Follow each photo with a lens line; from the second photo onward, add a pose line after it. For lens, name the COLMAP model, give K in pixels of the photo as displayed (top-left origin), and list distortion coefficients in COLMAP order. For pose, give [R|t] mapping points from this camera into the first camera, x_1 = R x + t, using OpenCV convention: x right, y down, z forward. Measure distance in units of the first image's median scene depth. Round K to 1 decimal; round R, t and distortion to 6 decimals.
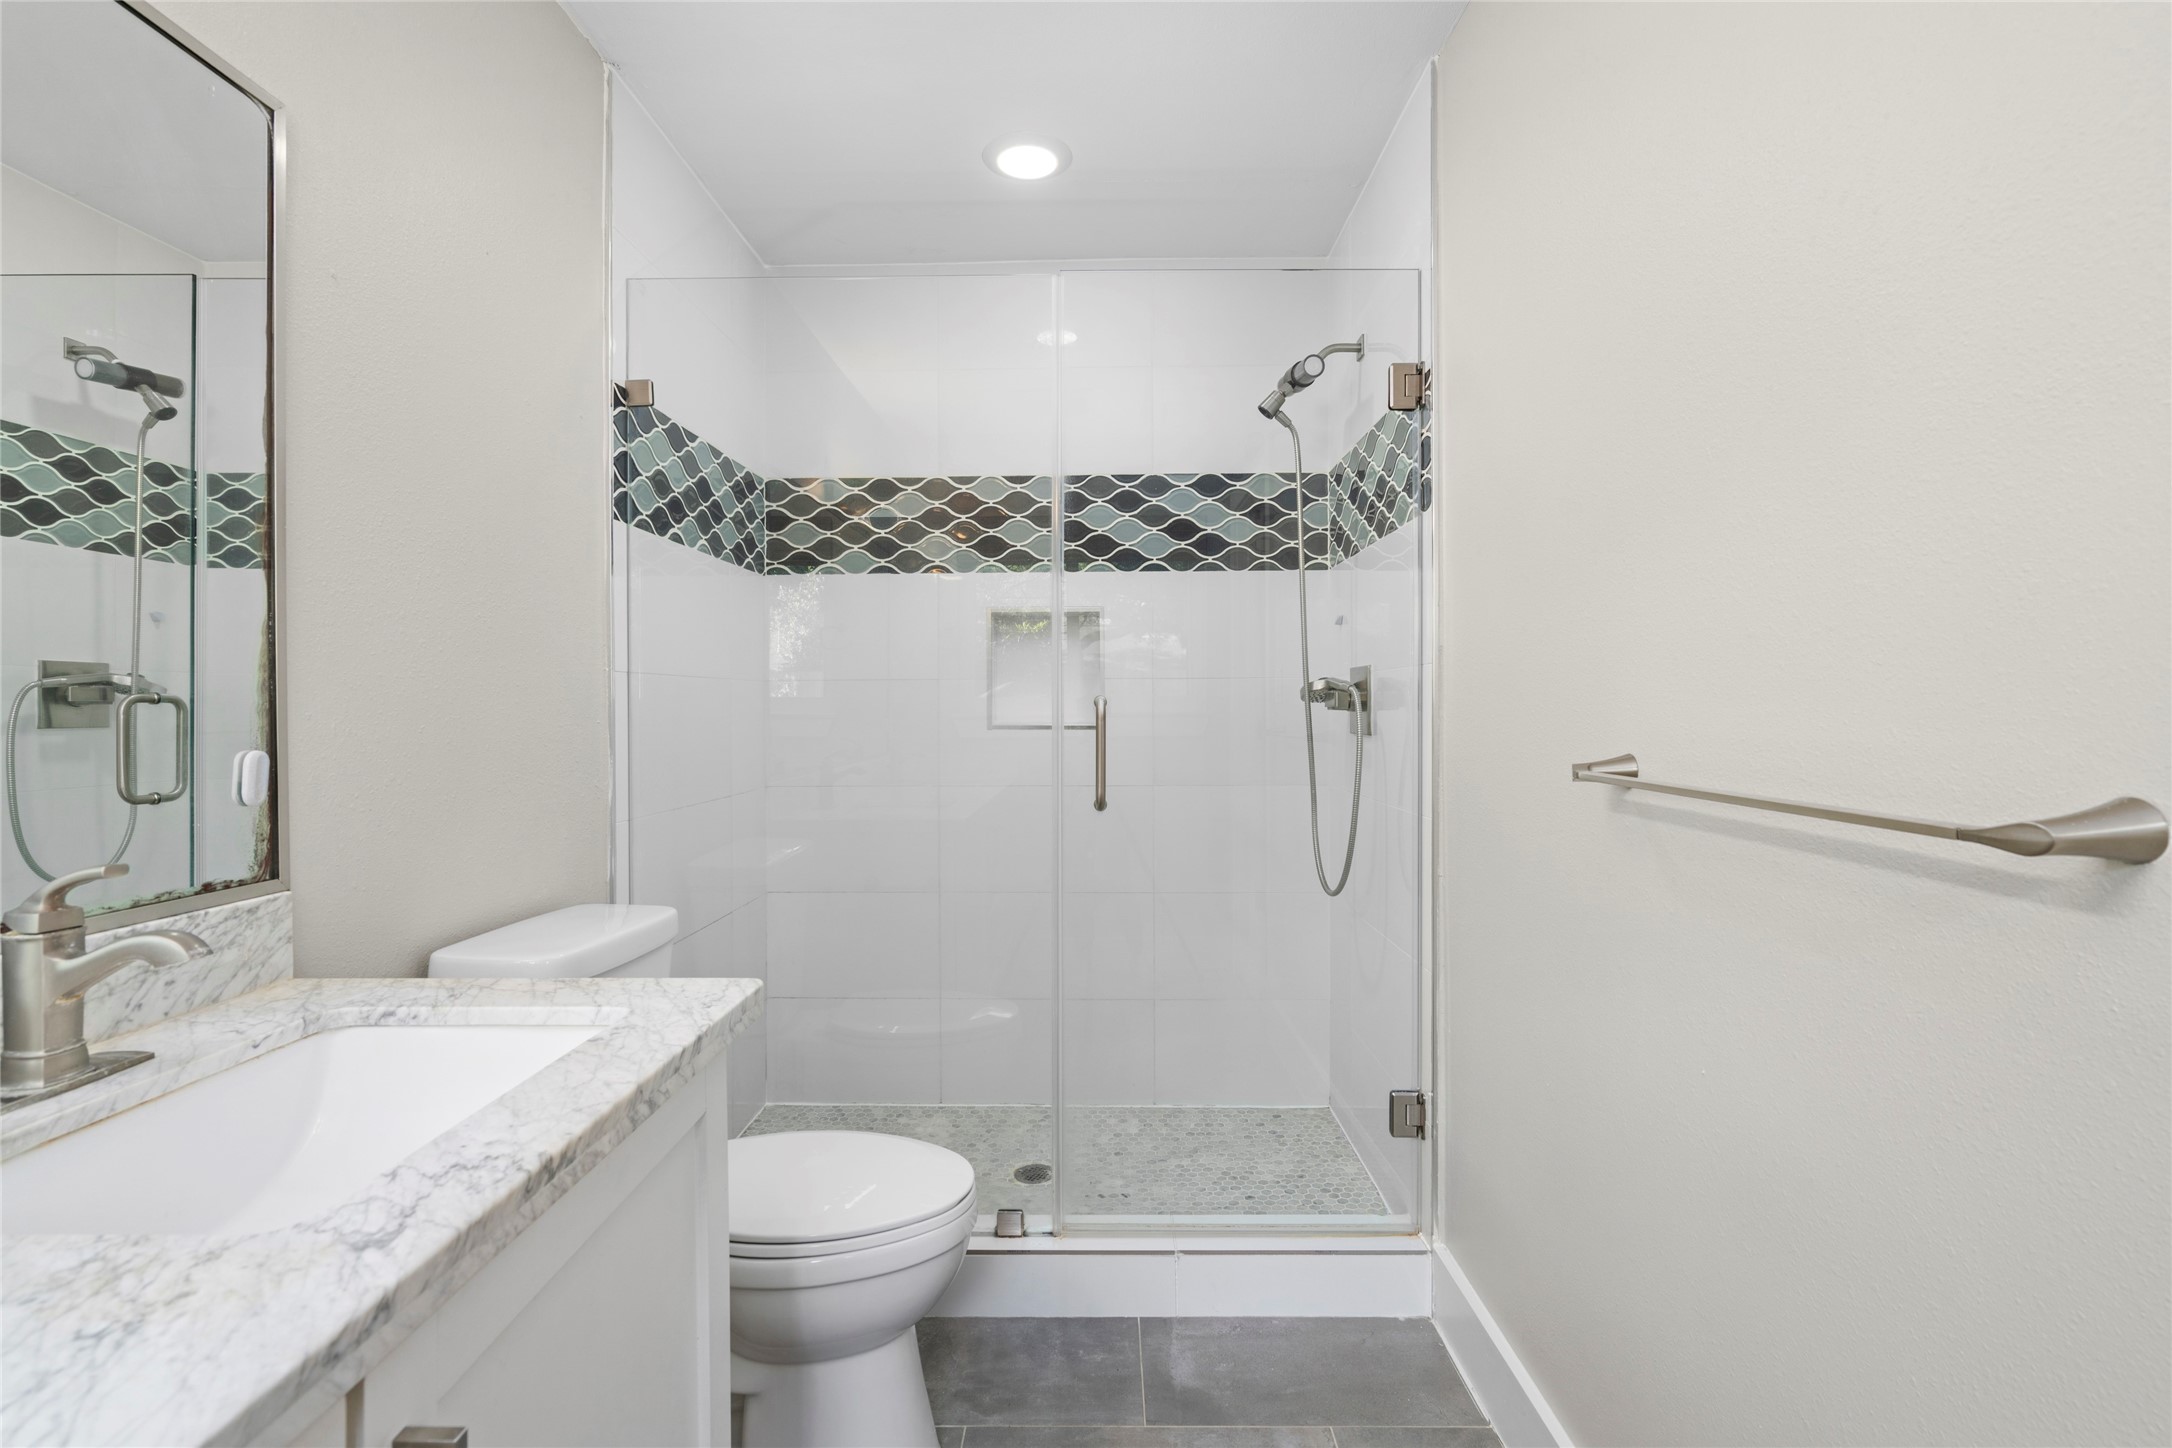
lens RADIAL K [[989.1, 0, 1083.8], [0, 989.1, 717.6], [0, 0, 1]] dist [-0.003058, 0.000143]
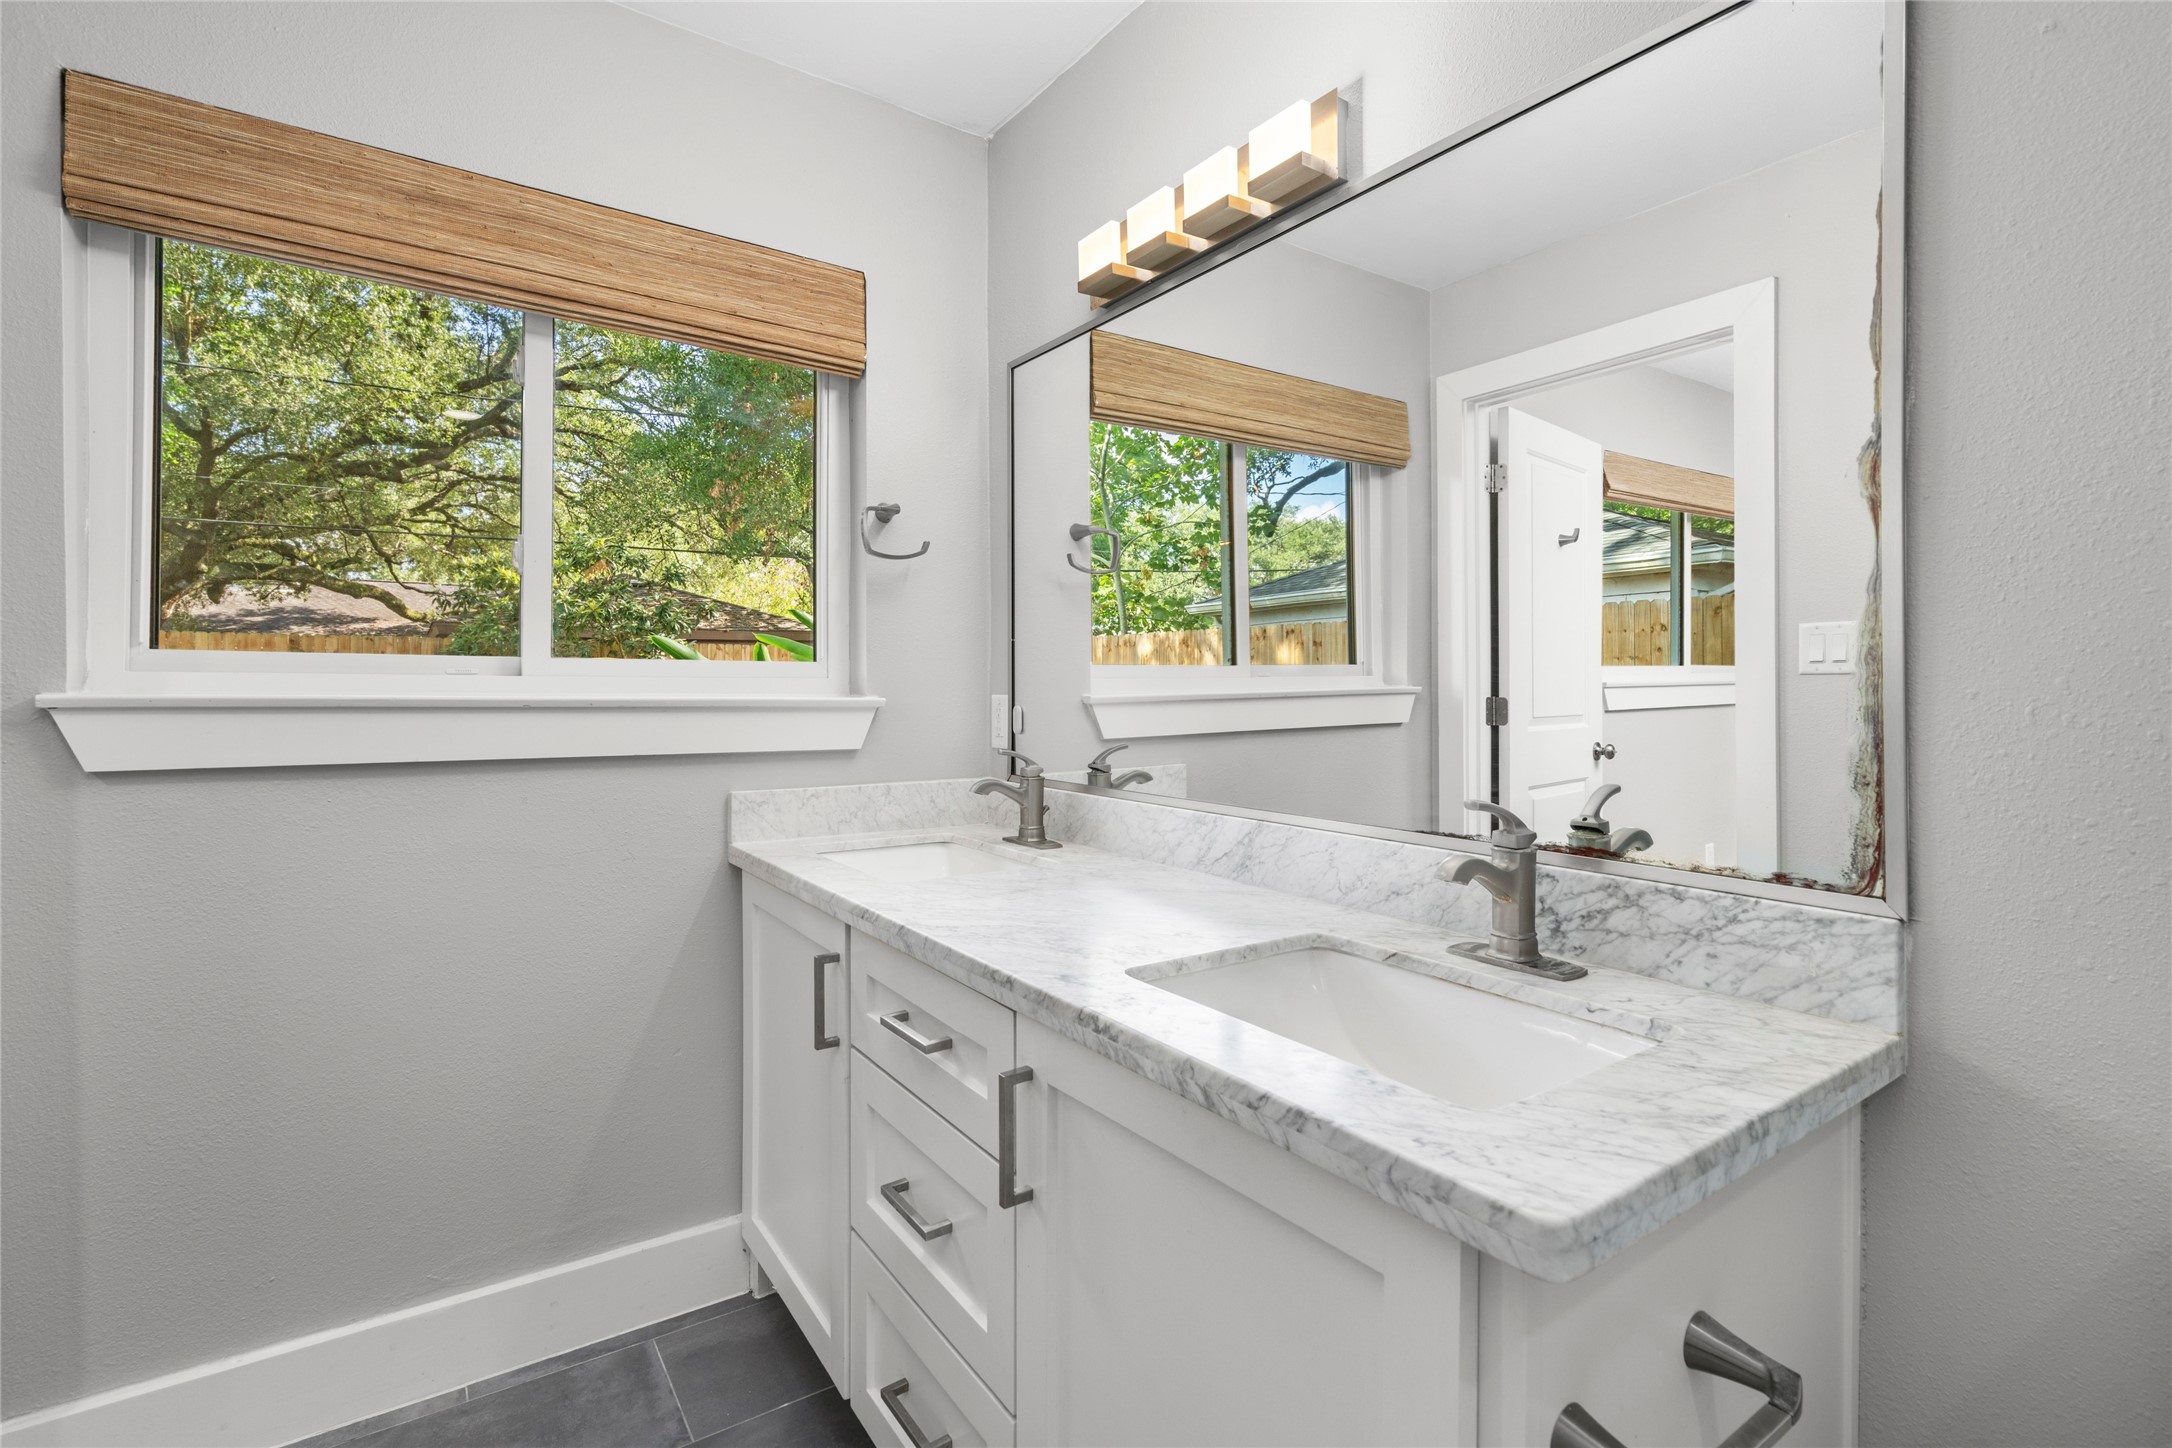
lens RADIAL K [[989.1, 0, 1083.8], [0, 989.1, 717.6], [0, 0, 1]] dist [-0.003058, 0.000143]
pose [[-0.812070, 0.016594, -0.583324, 0.163115], [-0.007775, 0.999199, 0.039249, -0.007006], [0.583508, 0.036408, -0.811291, 1.346677]]
